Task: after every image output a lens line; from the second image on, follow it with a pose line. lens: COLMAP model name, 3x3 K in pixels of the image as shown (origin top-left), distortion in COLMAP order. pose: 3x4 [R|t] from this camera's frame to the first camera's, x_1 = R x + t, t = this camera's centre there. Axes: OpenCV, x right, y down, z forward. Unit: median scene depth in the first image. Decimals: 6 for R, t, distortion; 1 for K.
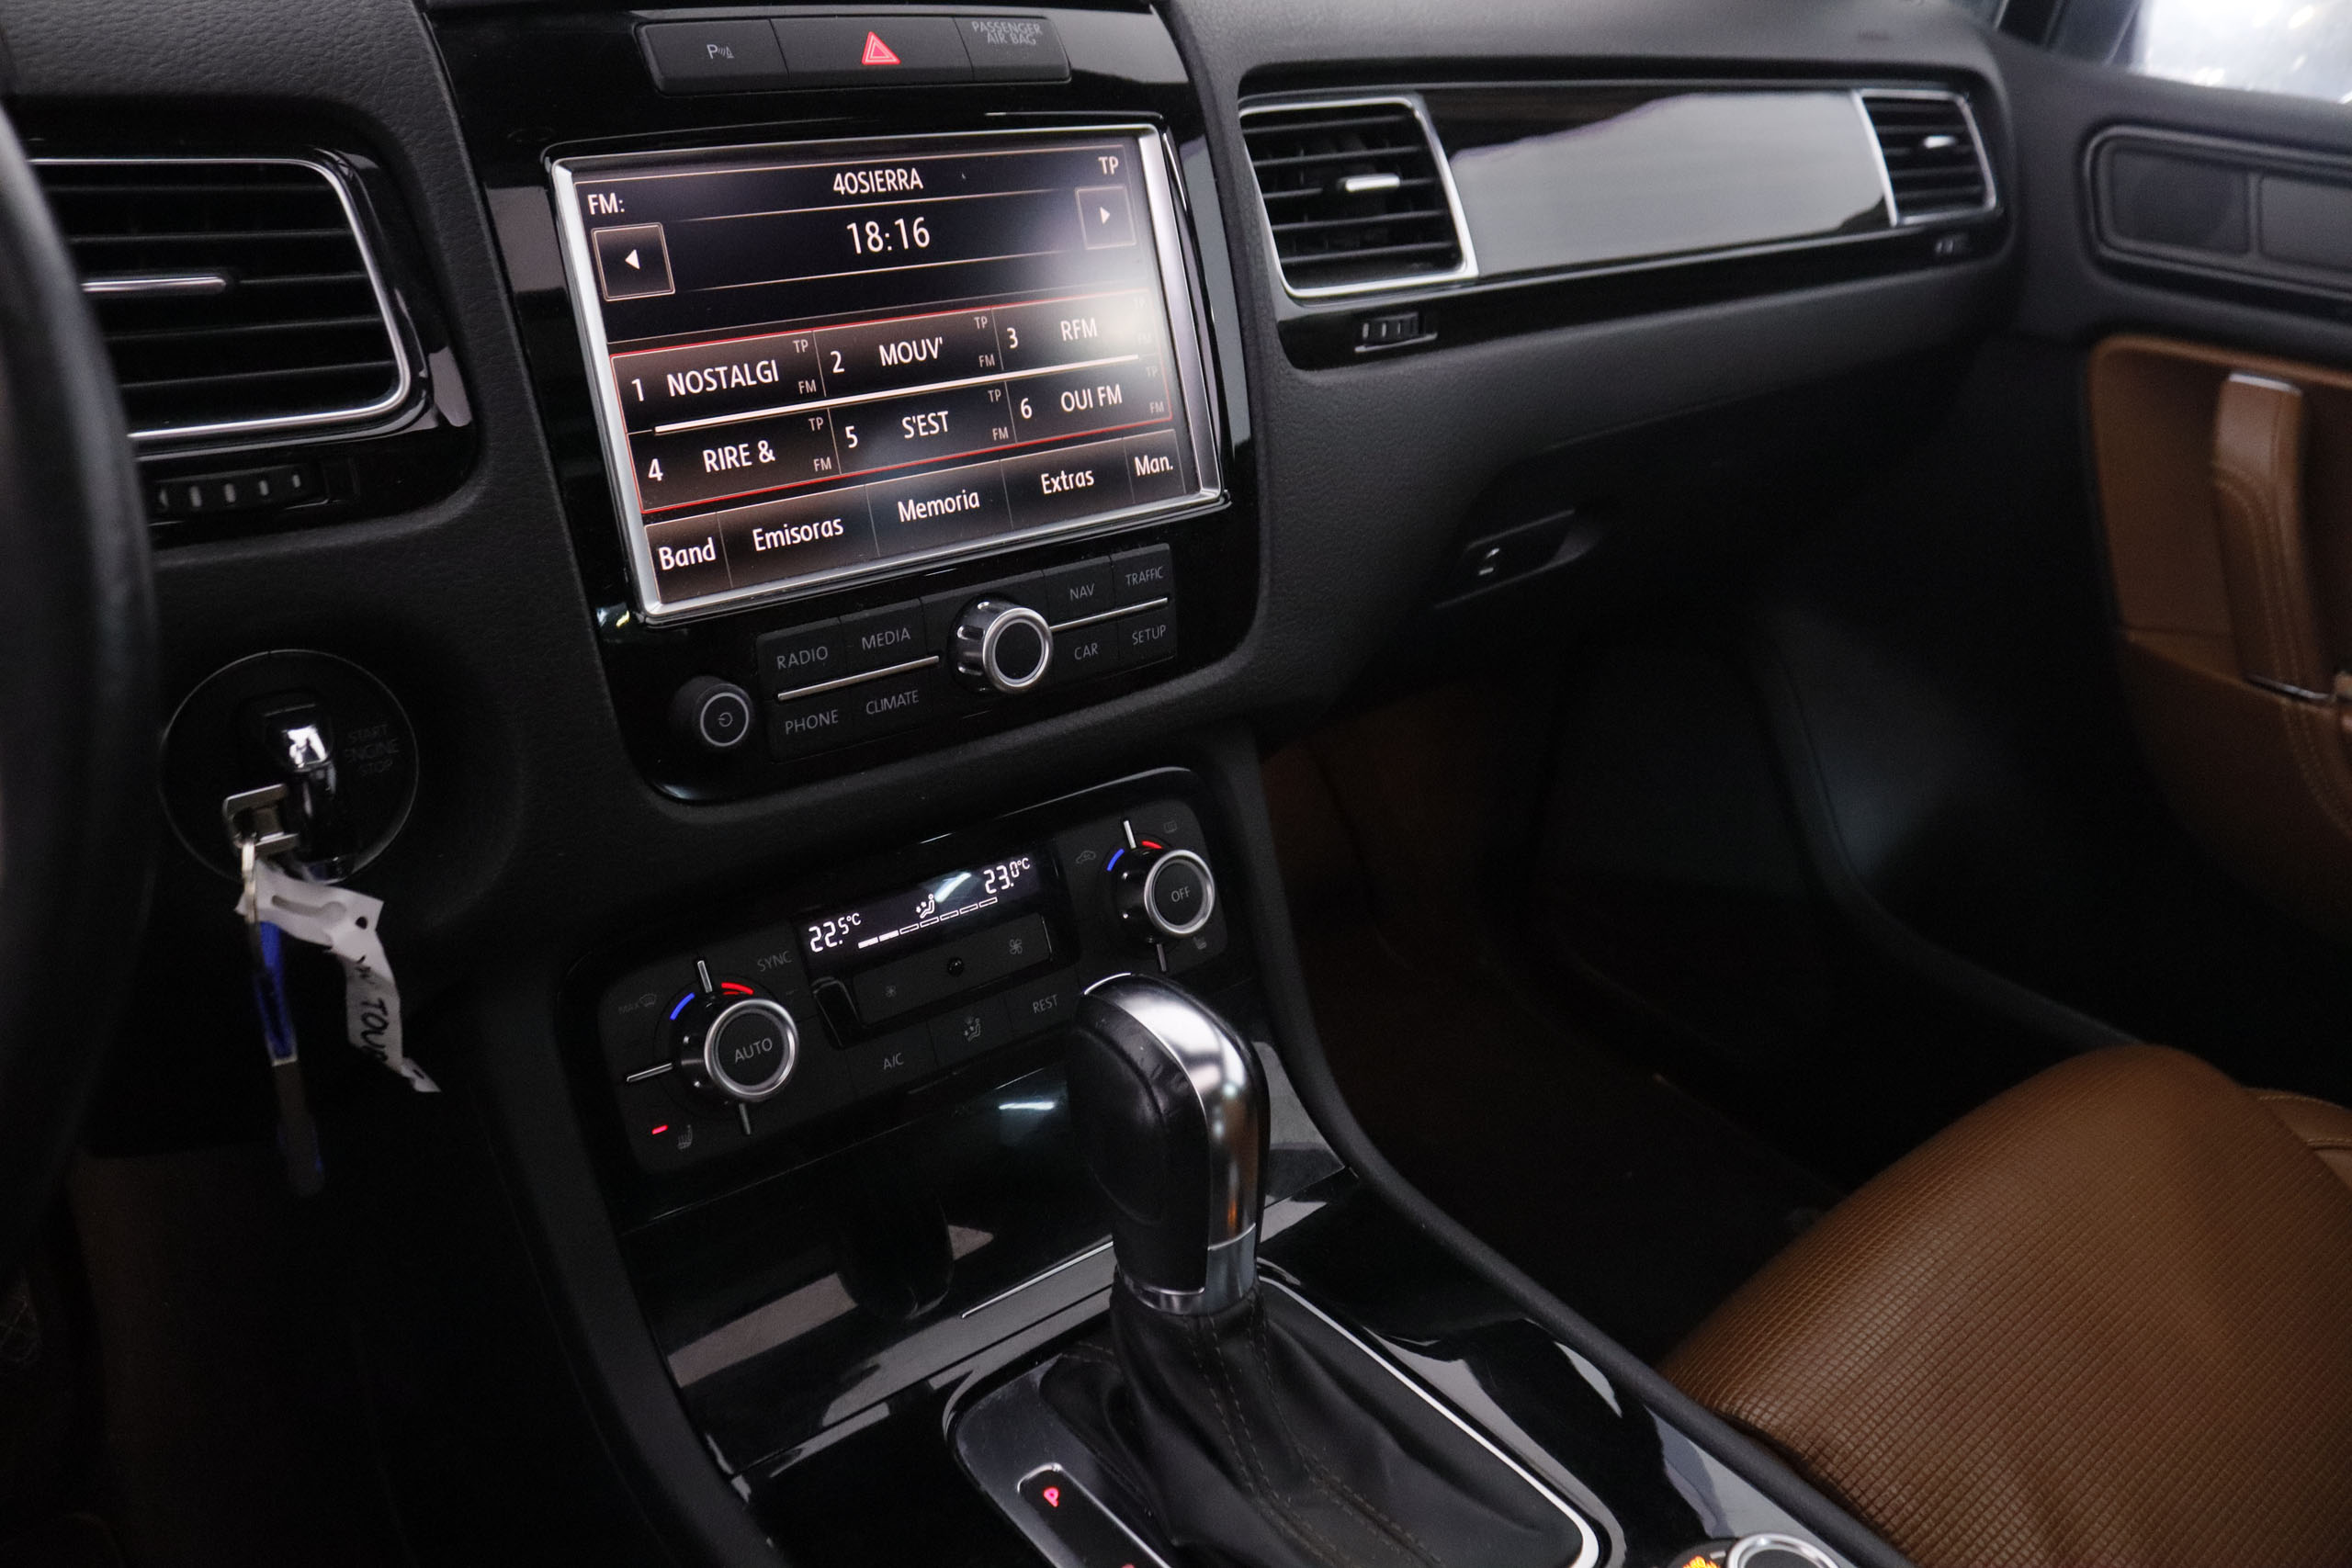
lens RADIAL K [[1894.9, 0, 1084.4], [0, 1894.9, 739.7], [0, 0, 1]] dist [-0.156556, 0.067906]
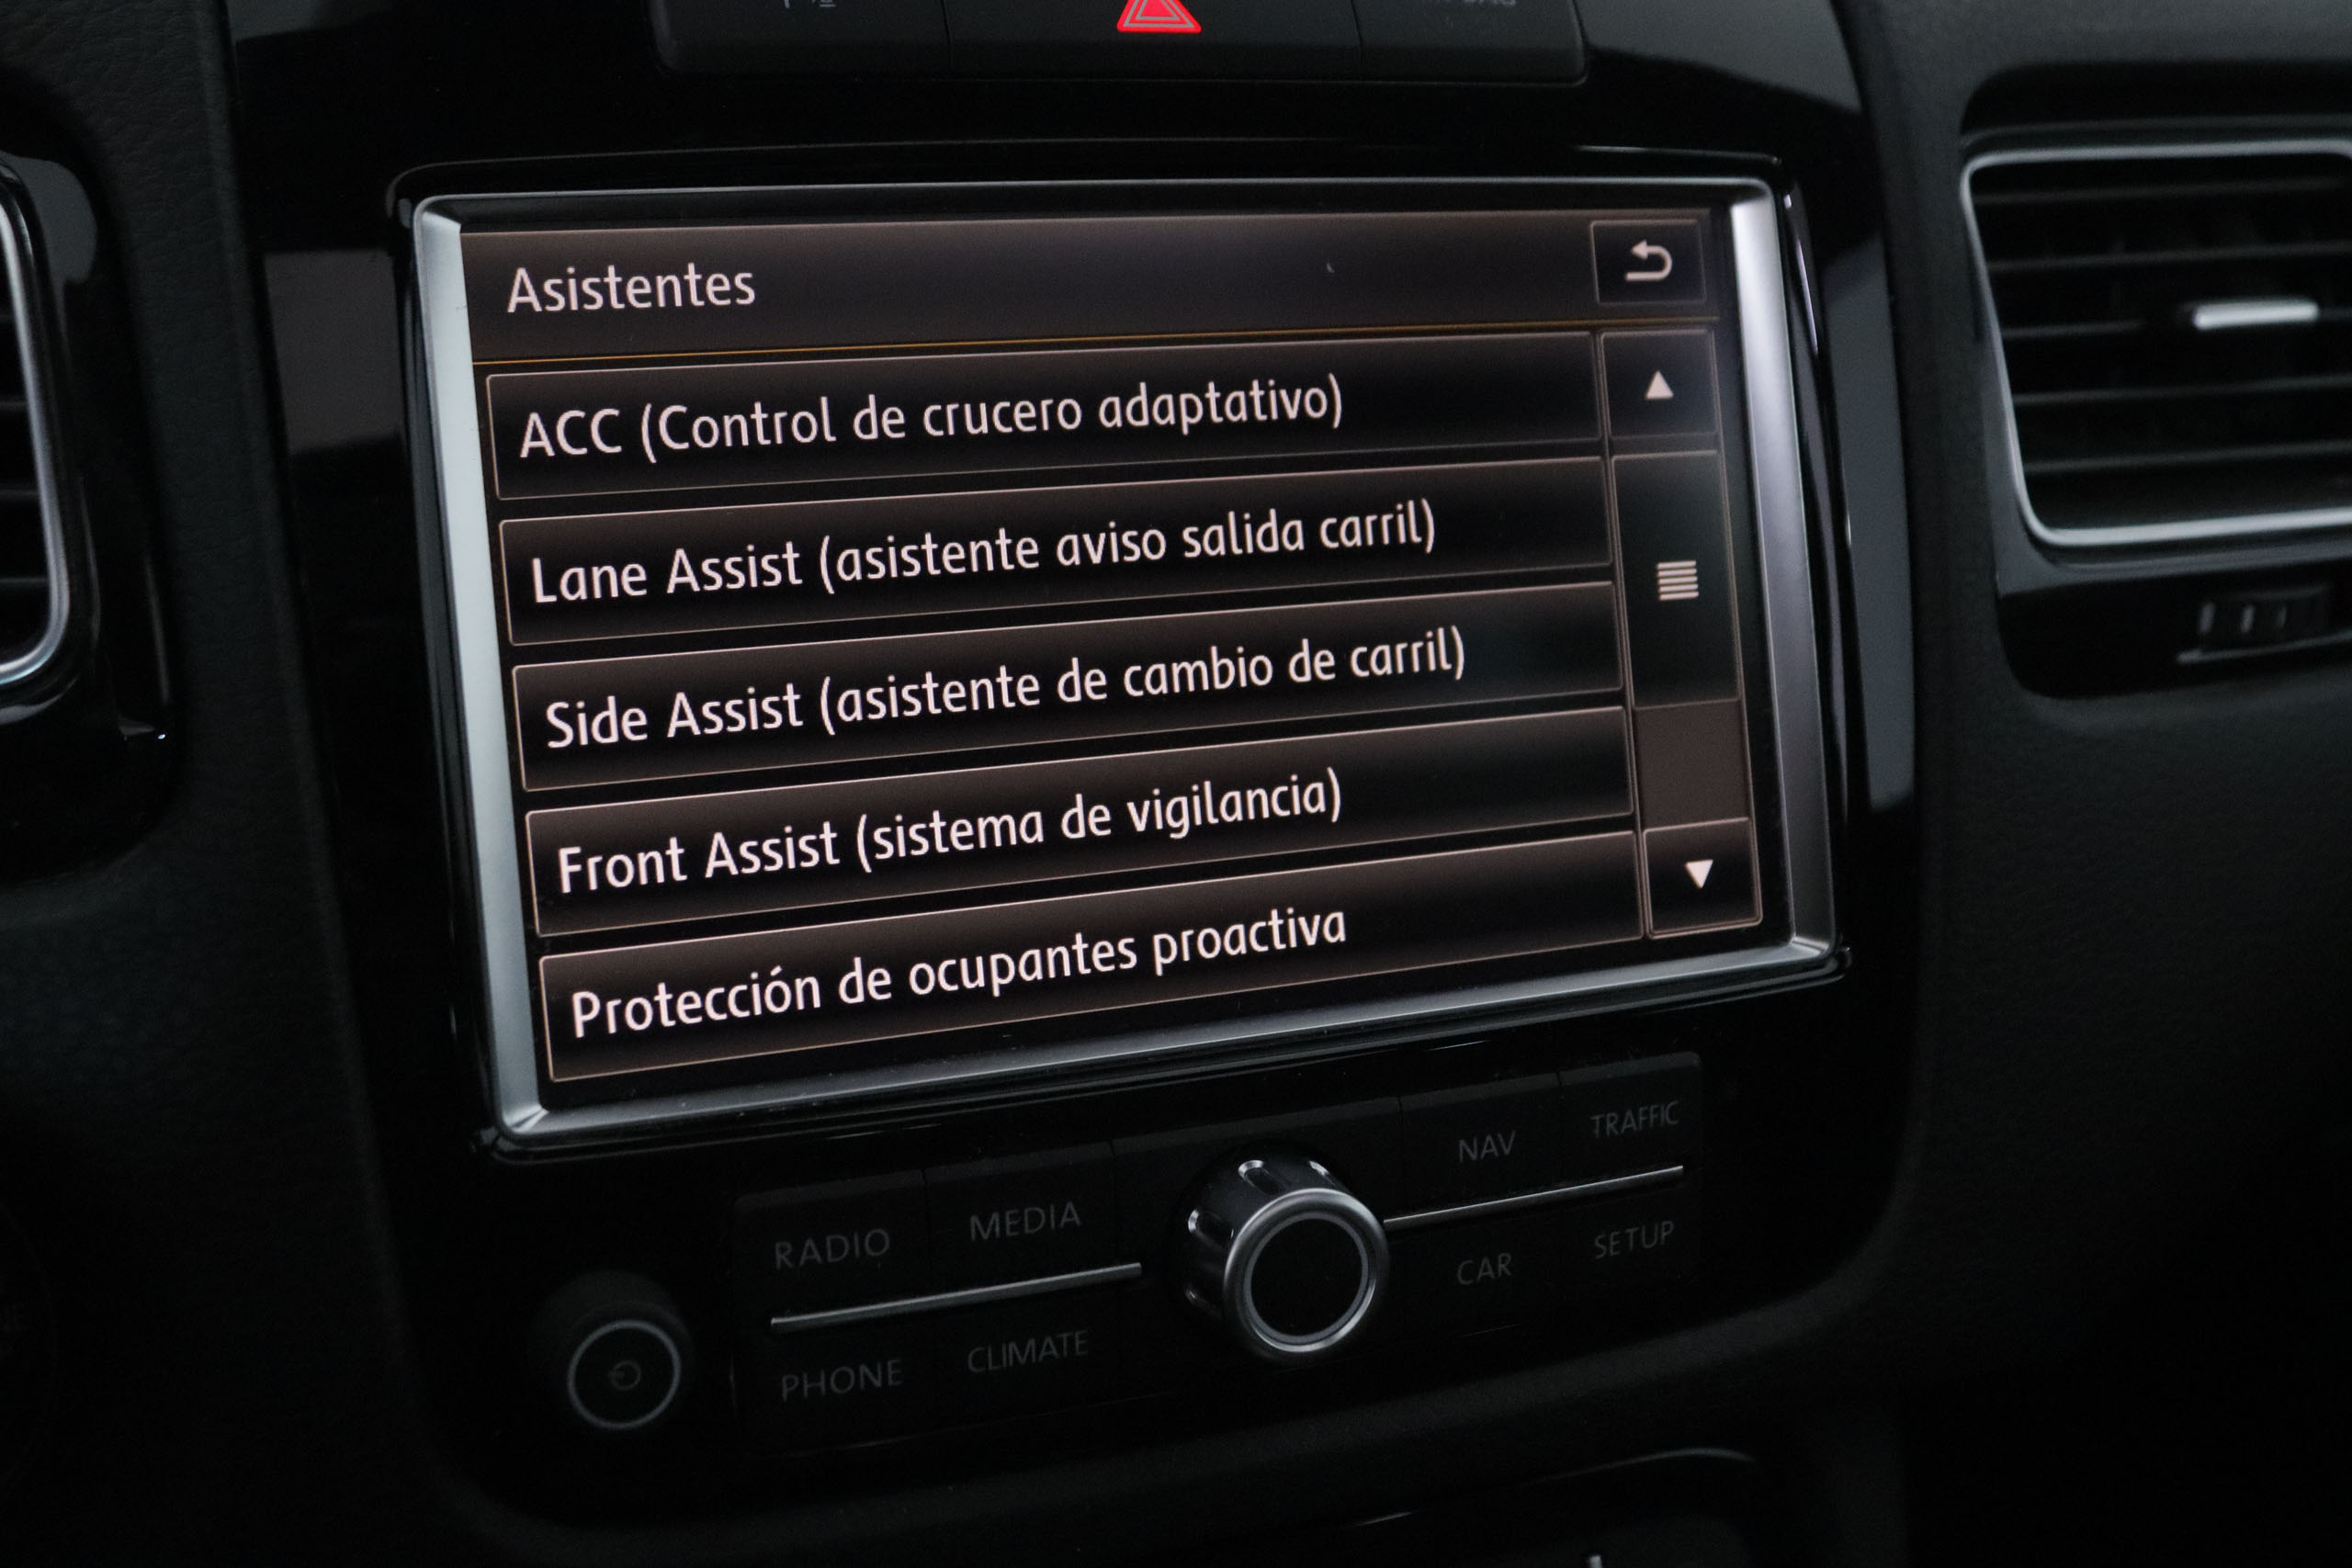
lens RADIAL K [[2914.8, 0, 1172.8], [0, 2914.8, 793.0], [0, 0, 1]] dist [-0.110197, 0.000000]
pose [[0.963910, 0.093137, -0.249404, 0.088566], [-0.116348, 0.989984, -0.079971, -0.090049], [0.239457, 0.106103, 0.965092, 0.243940]]
